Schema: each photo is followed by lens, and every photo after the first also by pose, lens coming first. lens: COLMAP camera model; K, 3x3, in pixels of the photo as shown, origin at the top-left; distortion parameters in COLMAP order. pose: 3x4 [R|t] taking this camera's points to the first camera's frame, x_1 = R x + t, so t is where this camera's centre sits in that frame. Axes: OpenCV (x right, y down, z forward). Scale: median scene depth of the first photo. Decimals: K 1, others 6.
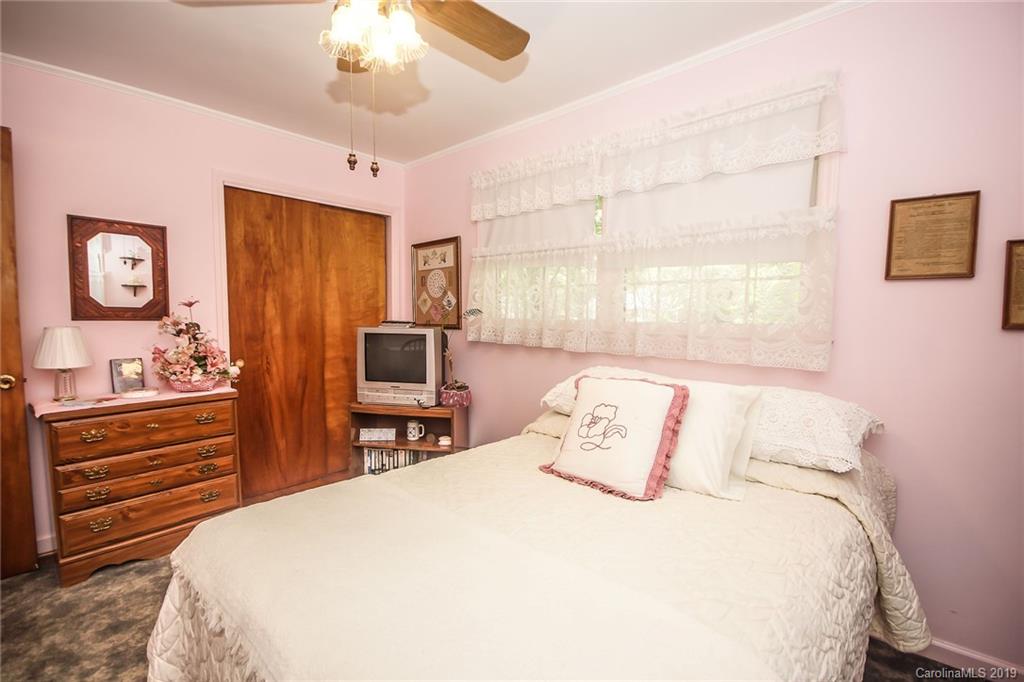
lens RADIAL K [[446.9, 0, 499.4], [0, 446.9, 348.4], [0, 0, 1]] dist [0.013401, -0.015172]
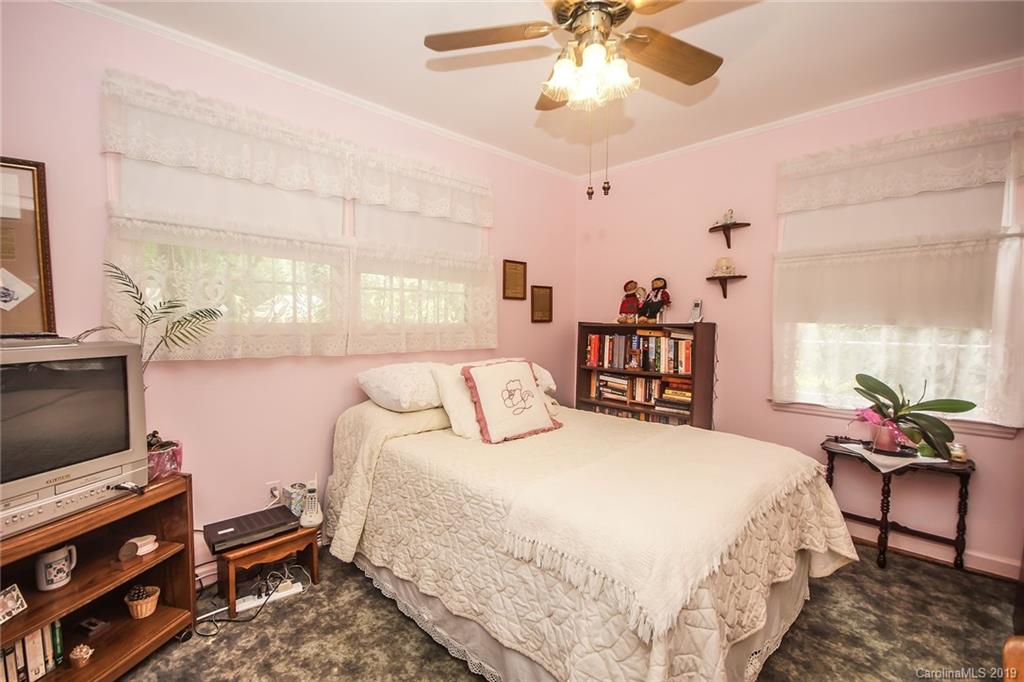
lens RADIAL K [[446.9, 0, 499.4], [0, 446.9, 348.4], [0, 0, 1]] dist [0.013401, -0.015172]
pose [[0.043643, -0.078305, 0.995974, -1.145081], [0.068461, 0.994815, 0.075213, -0.084146], [-0.996699, 0.064903, 0.048778, 0.939736]]
